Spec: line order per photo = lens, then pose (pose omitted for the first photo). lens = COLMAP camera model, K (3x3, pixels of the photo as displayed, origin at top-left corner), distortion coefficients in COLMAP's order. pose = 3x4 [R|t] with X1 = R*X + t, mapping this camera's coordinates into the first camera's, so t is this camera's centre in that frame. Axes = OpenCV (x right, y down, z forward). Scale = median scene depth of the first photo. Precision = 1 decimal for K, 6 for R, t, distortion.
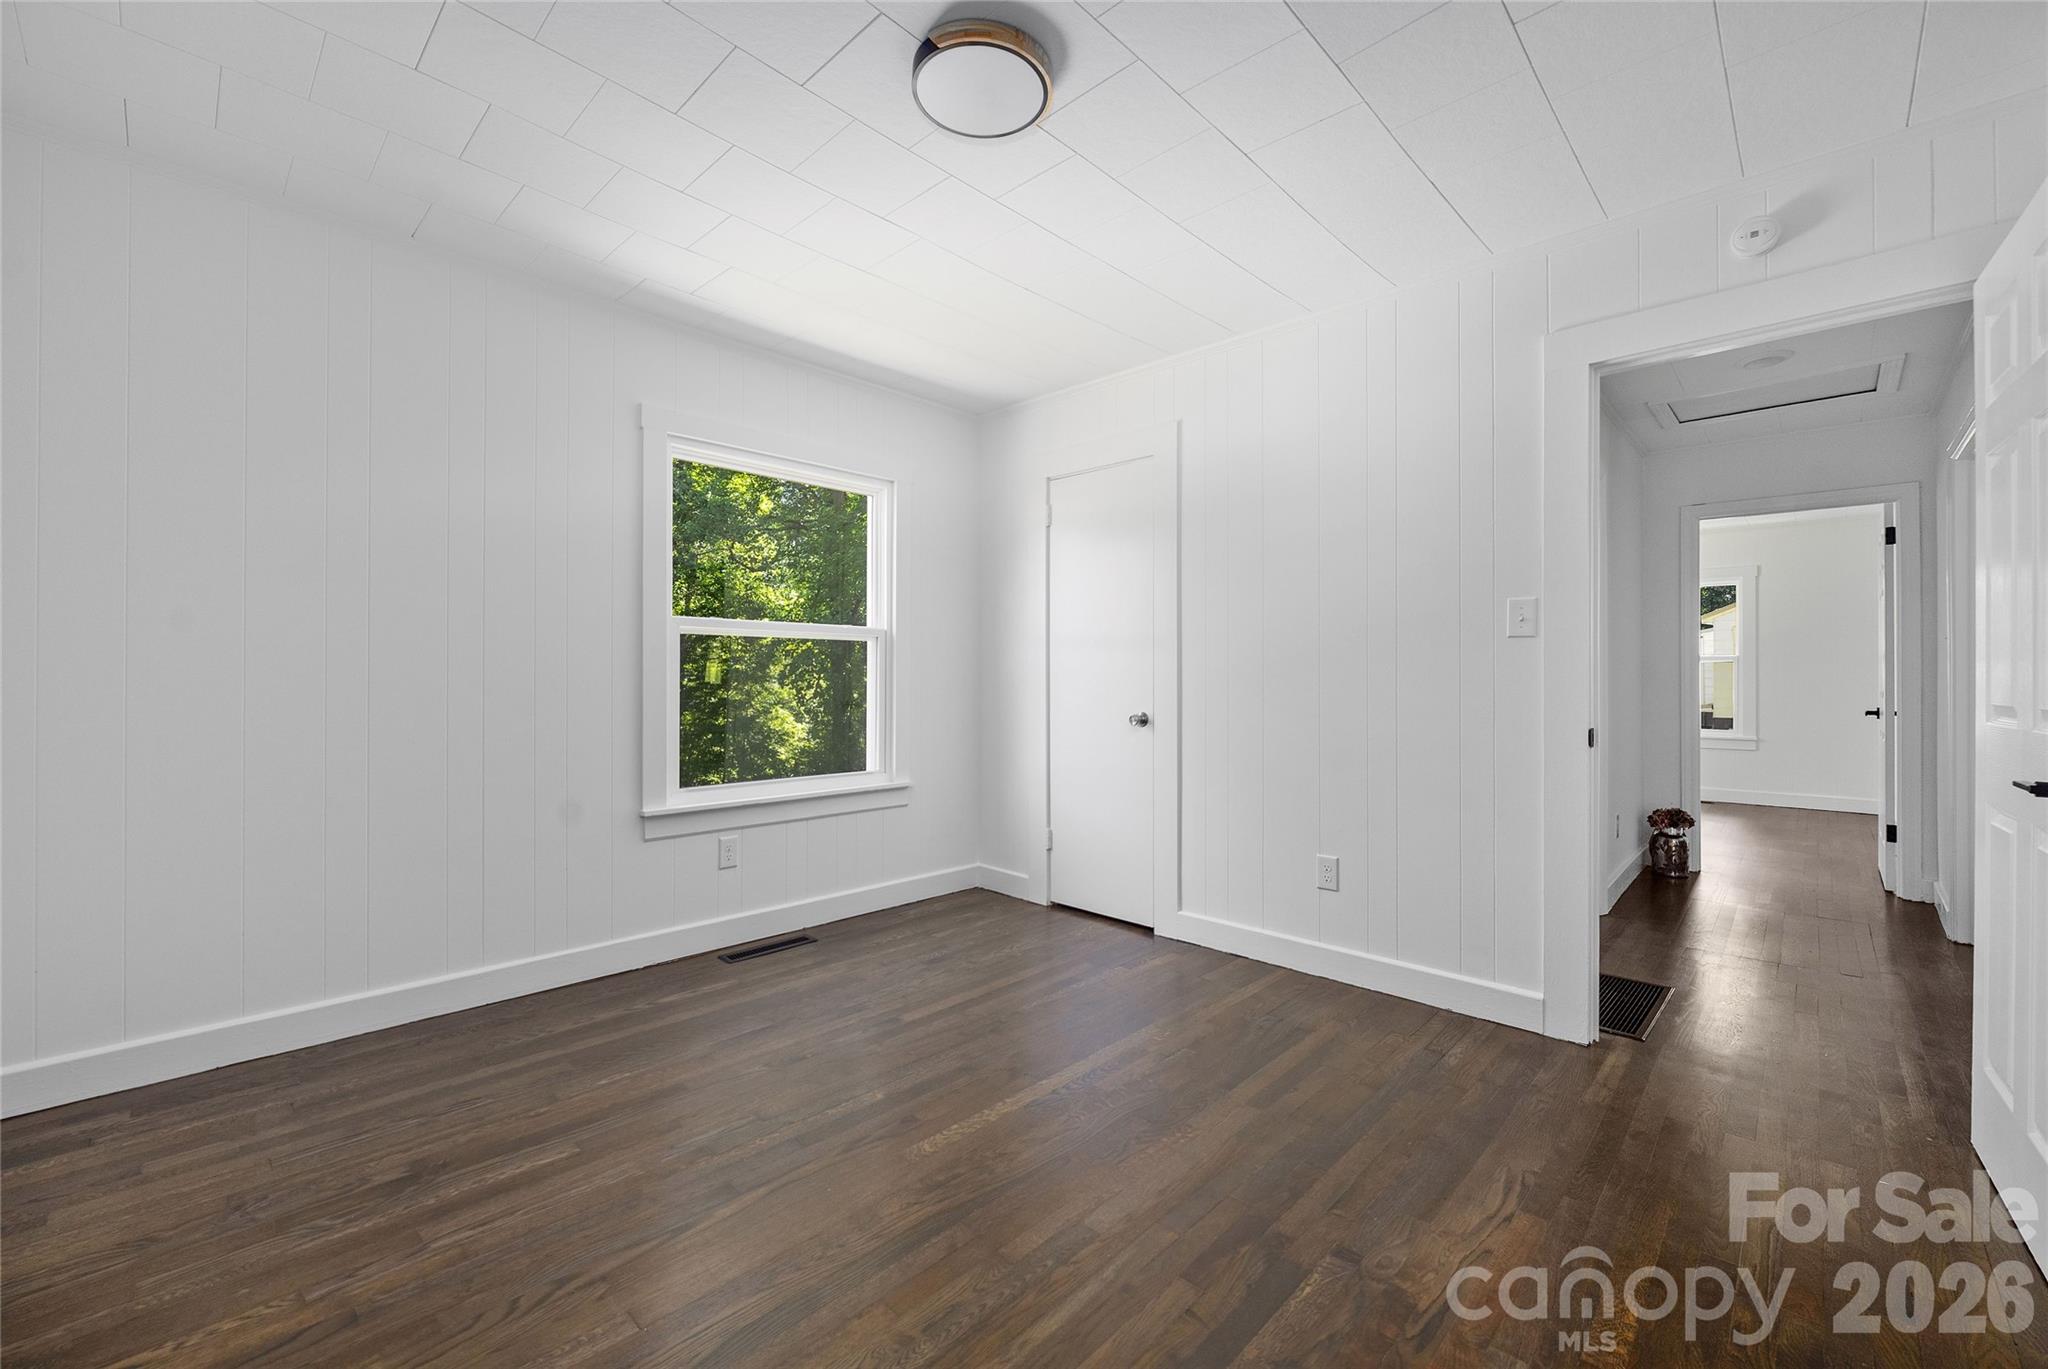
lens RADIAL K [[841.0, 0, 1023.8], [0, 841.0, 687.2], [0, 0, 1]] dist [-0.003803, 0.000595]
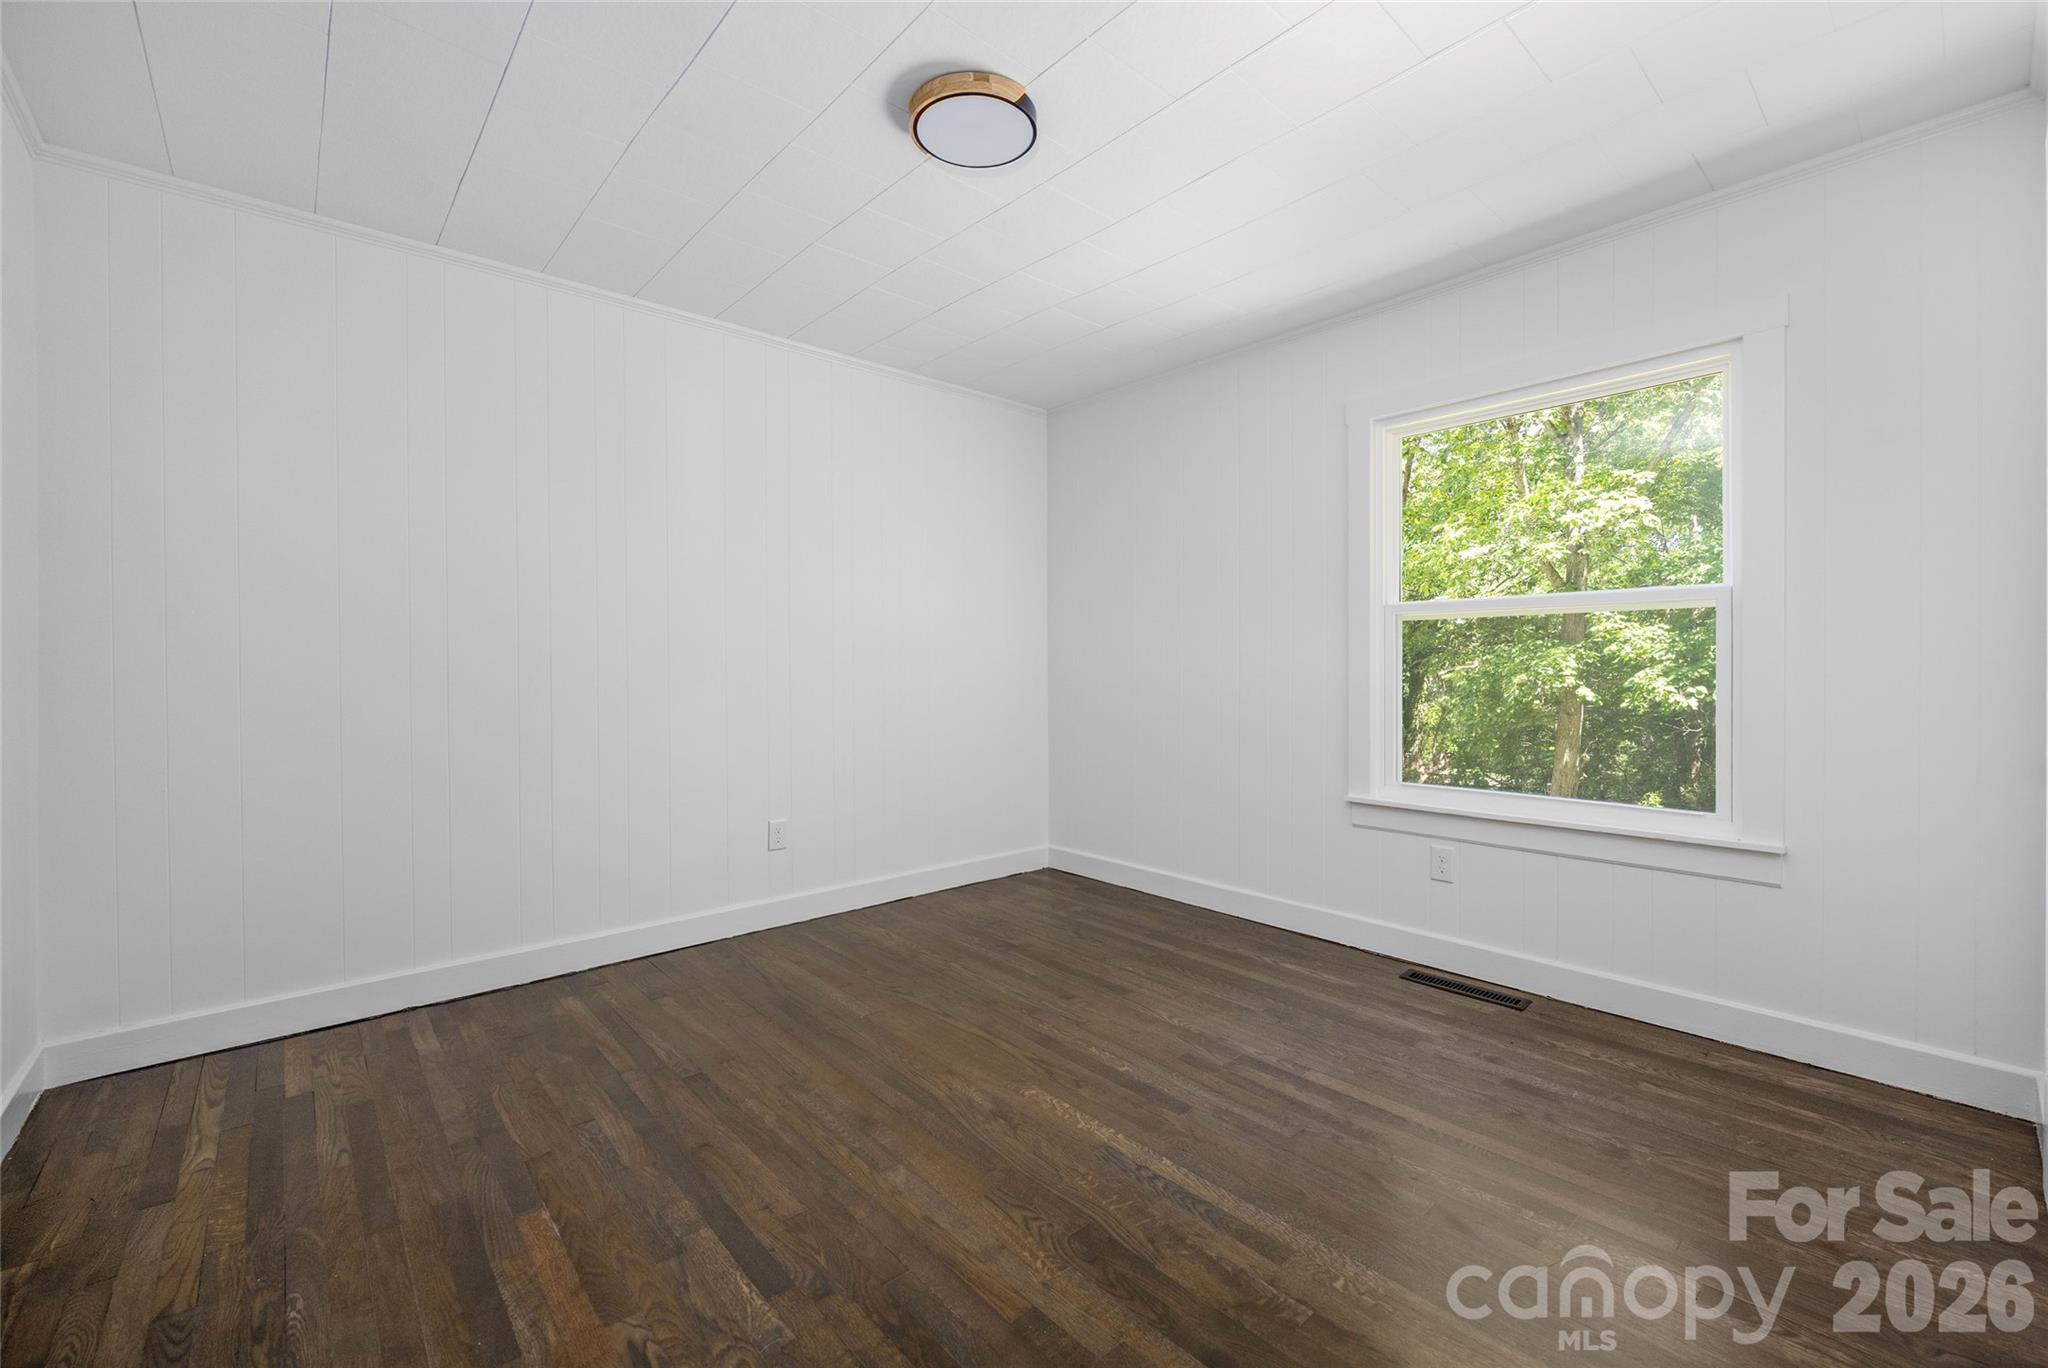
lens RADIAL K [[841.0, 0, 1004.1], [0, 841.0, 685.8], [0, 0, 1]] dist [-0.003803, 0.000595]
pose [[-0.100308, 0.016488, -0.994820, 0.687471], [-0.007401, 0.999823, 0.017317, -0.003334], [0.994929, 0.009099, -0.100168, 0.752291]]
